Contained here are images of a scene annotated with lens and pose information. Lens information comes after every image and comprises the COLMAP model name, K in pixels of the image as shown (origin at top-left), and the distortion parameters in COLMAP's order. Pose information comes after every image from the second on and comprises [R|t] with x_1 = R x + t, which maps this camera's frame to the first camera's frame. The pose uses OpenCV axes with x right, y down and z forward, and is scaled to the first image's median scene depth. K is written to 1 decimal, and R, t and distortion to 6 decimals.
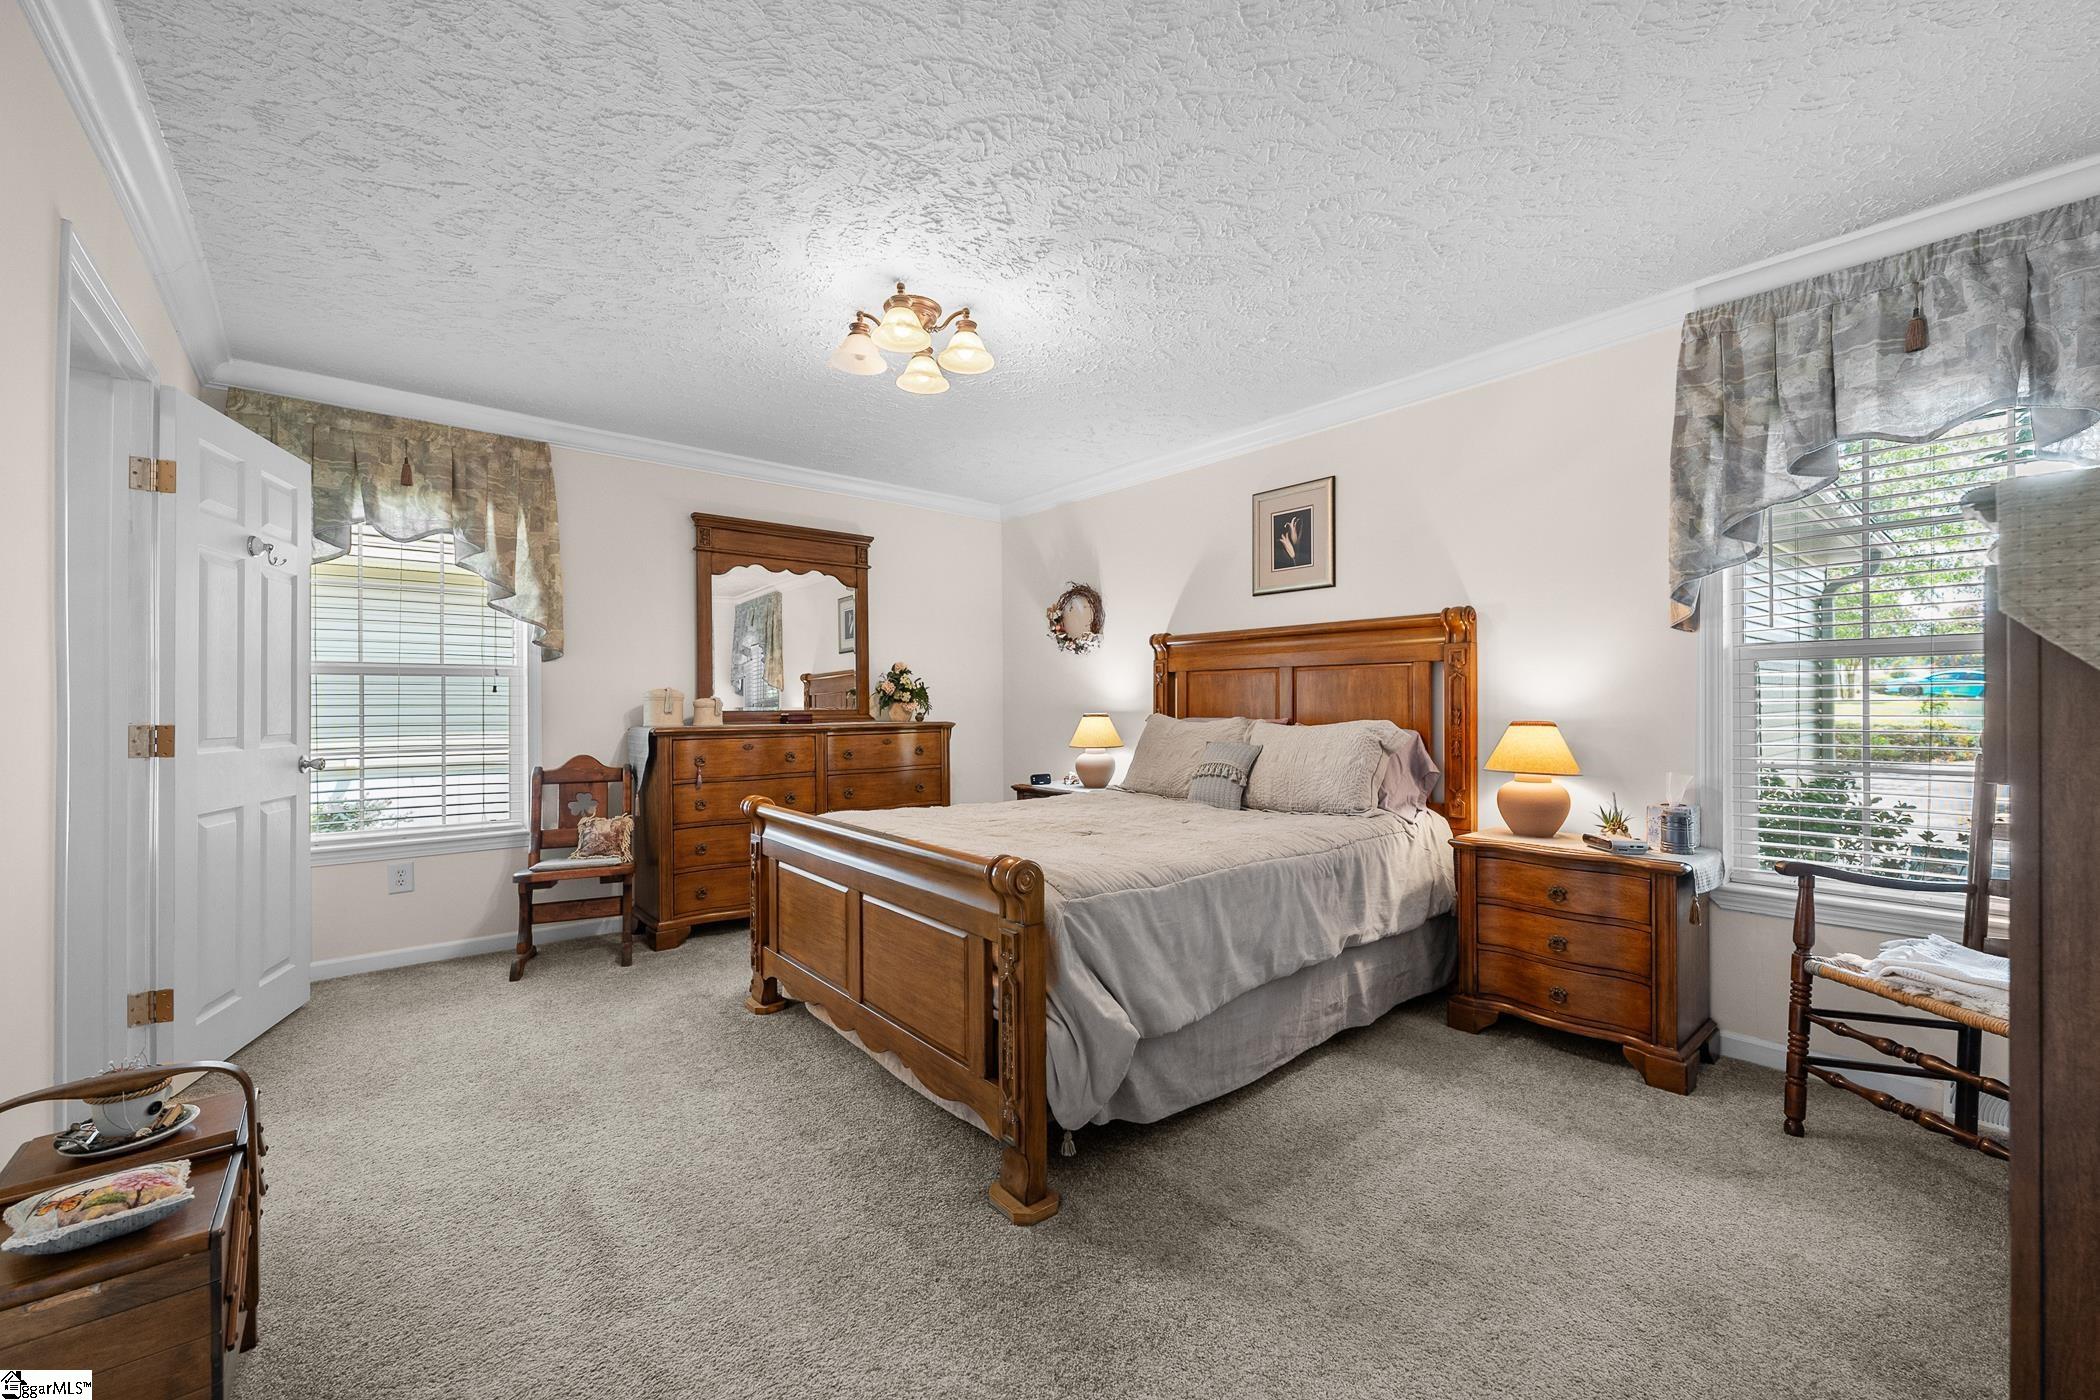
lens RADIAL K [[840.6, 0, 1055.4], [0, 840.6, 701.5], [0, 0, 1]] dist [0.001231, 0.000542]
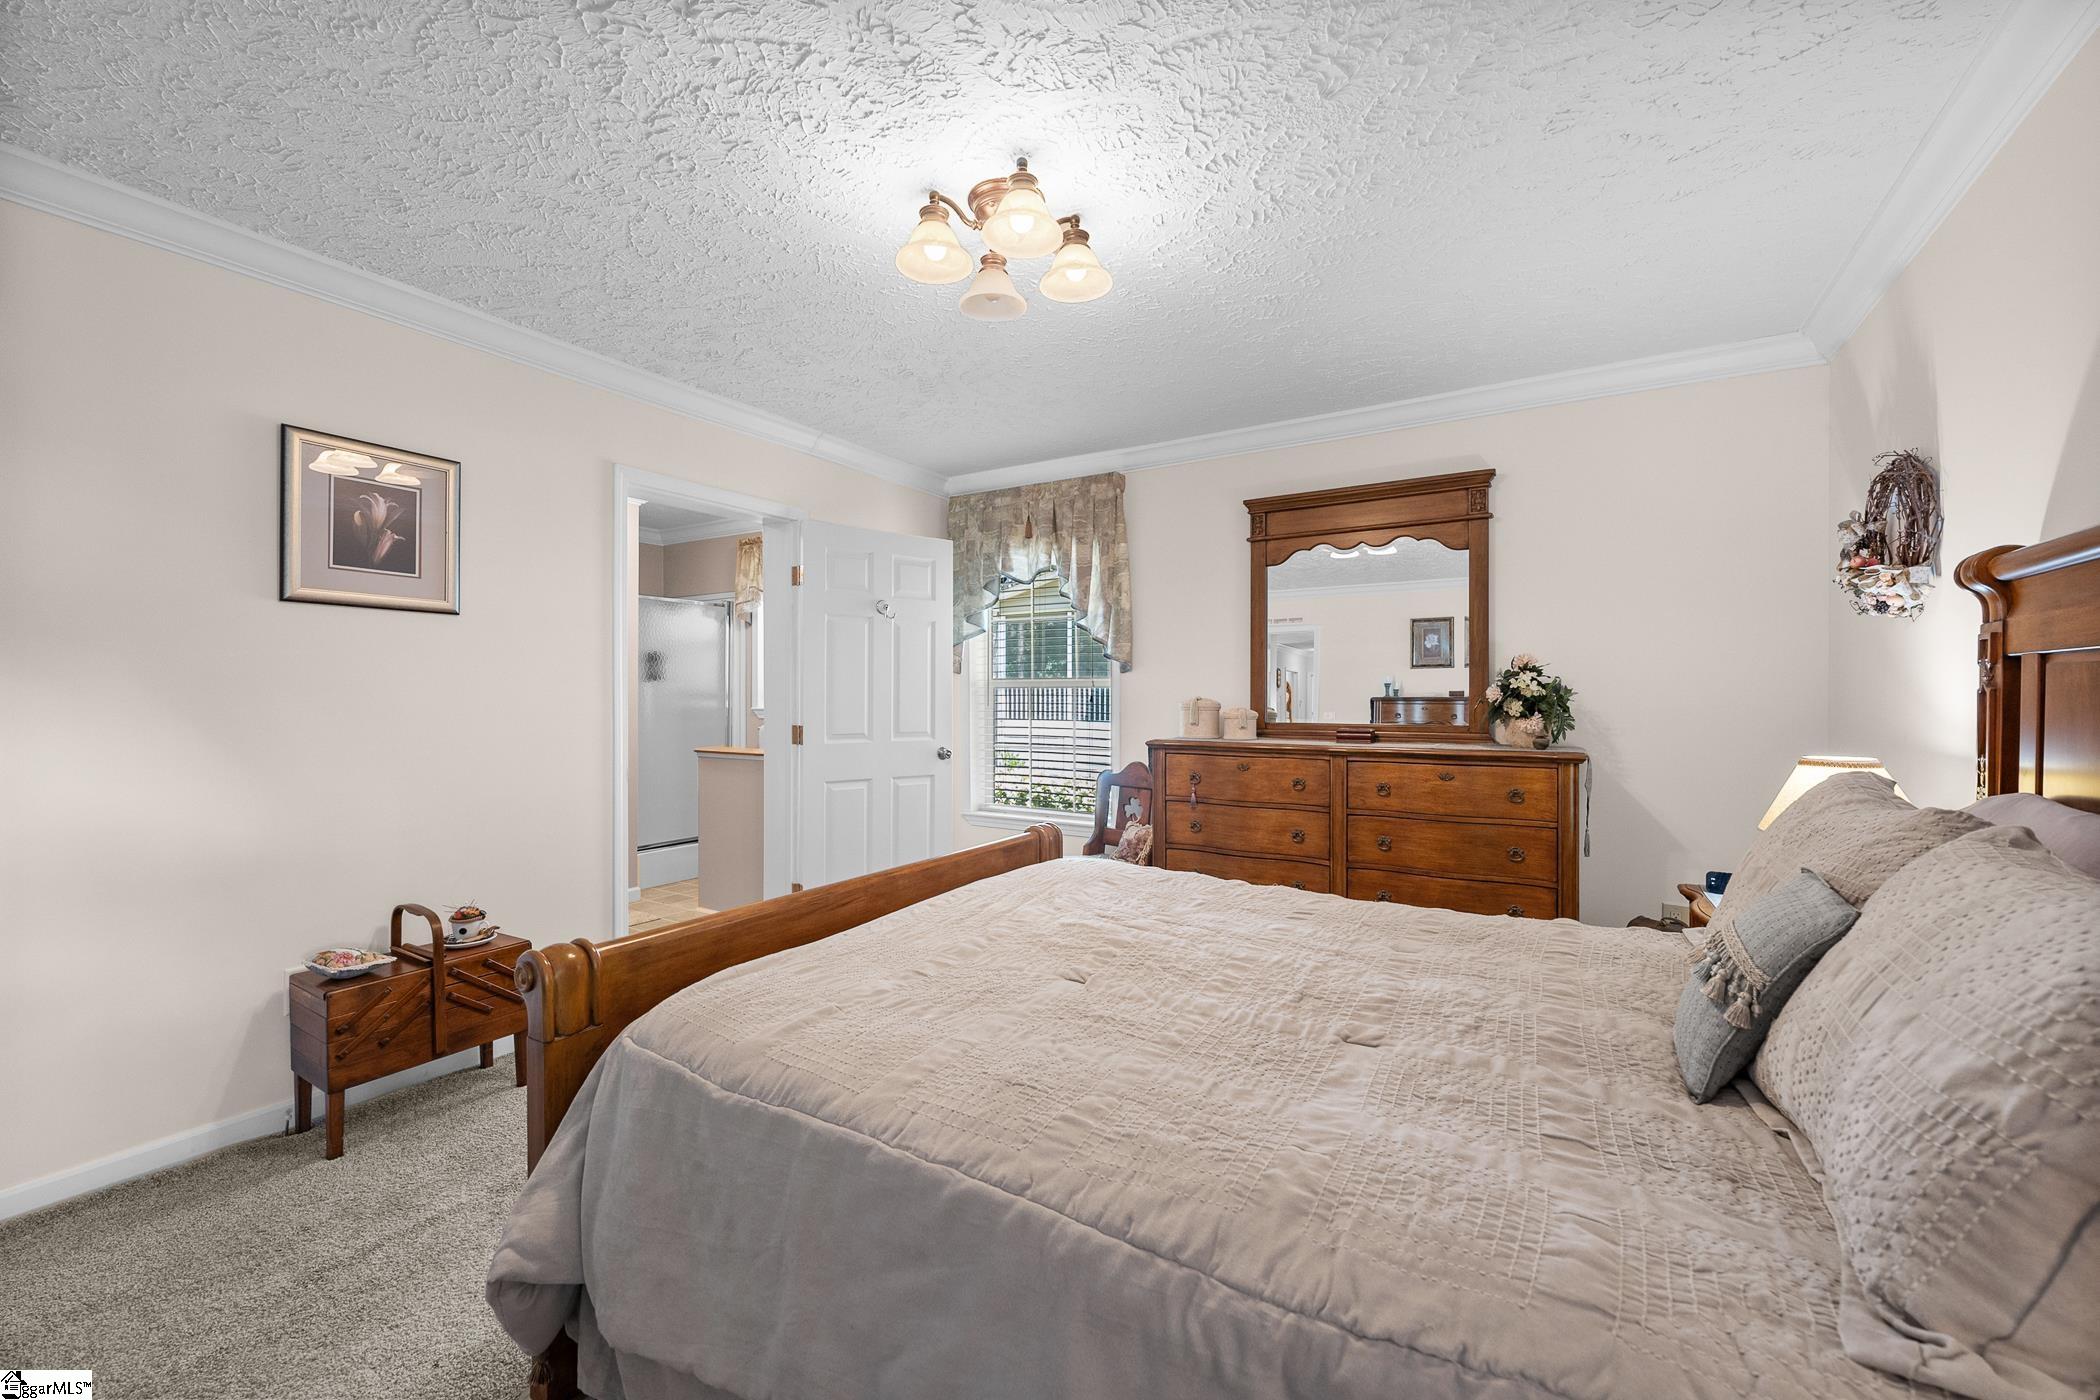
lens RADIAL K [[840.6, 0, 1049.8], [0, 840.6, 698.3], [0, 0, 1]] dist [0.001231, 0.000542]
pose [[0.296324, 0.005993, -0.955069, 0.371889], [-0.001820, 0.999982, 0.005710, -0.019082], [0.955086, 0.000046, 0.296329, 0.545116]]
